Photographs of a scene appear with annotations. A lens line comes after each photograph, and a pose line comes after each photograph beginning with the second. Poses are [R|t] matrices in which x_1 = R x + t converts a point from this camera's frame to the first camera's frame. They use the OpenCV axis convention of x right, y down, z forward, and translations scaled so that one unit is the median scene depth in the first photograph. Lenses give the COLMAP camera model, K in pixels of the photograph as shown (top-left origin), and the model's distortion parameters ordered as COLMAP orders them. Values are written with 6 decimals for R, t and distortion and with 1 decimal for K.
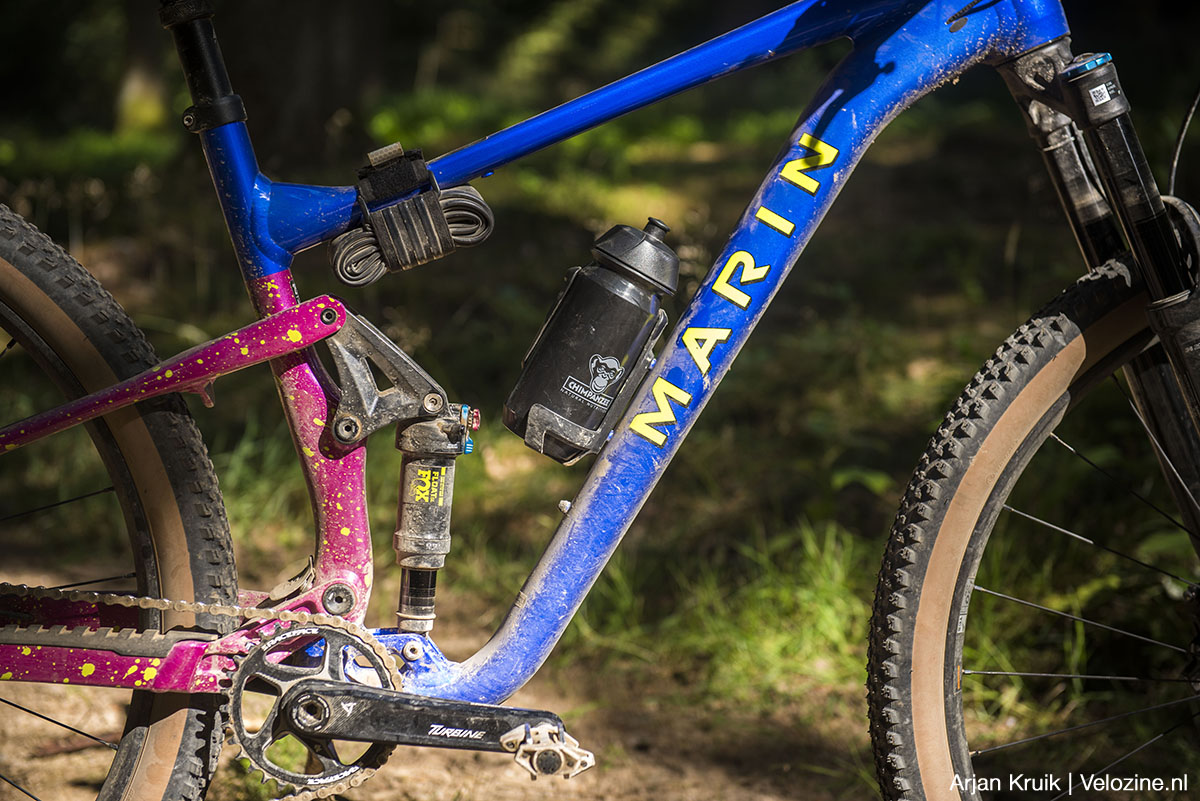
lens RADIAL K [[2297.3, 0, 602.9], [0, 2297.3, 404.6], [0, 0, 1]] dist [0.136398, 0.000000]
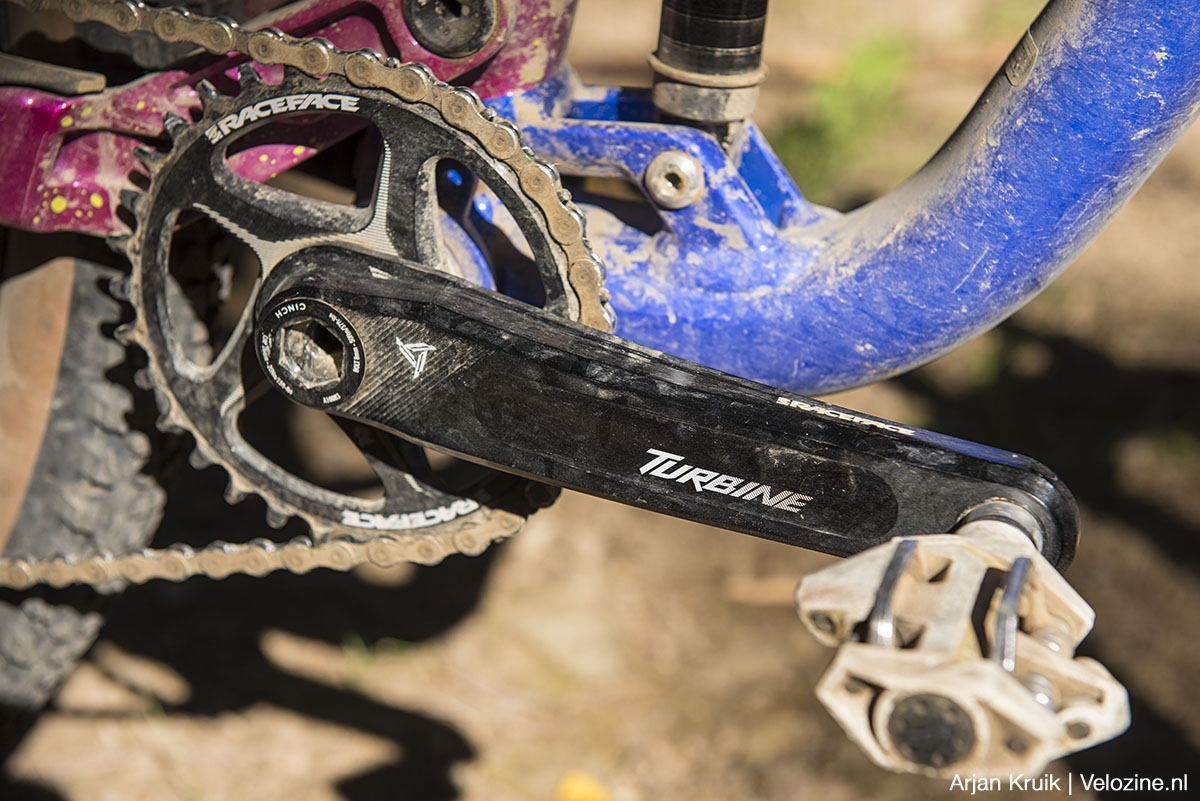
lens RADIAL K [[2297.3, 0, 599.9], [0, 2297.3, 401.6], [0, 0, 1]] dist [0.136398, 0.000000]
pose [[0.930906, 0.156862, -0.329861, 0.022117], [-0.040210, 0.941610, 0.334296, 0.027476], [0.363039, -0.297934, 0.882858, 0.711937]]
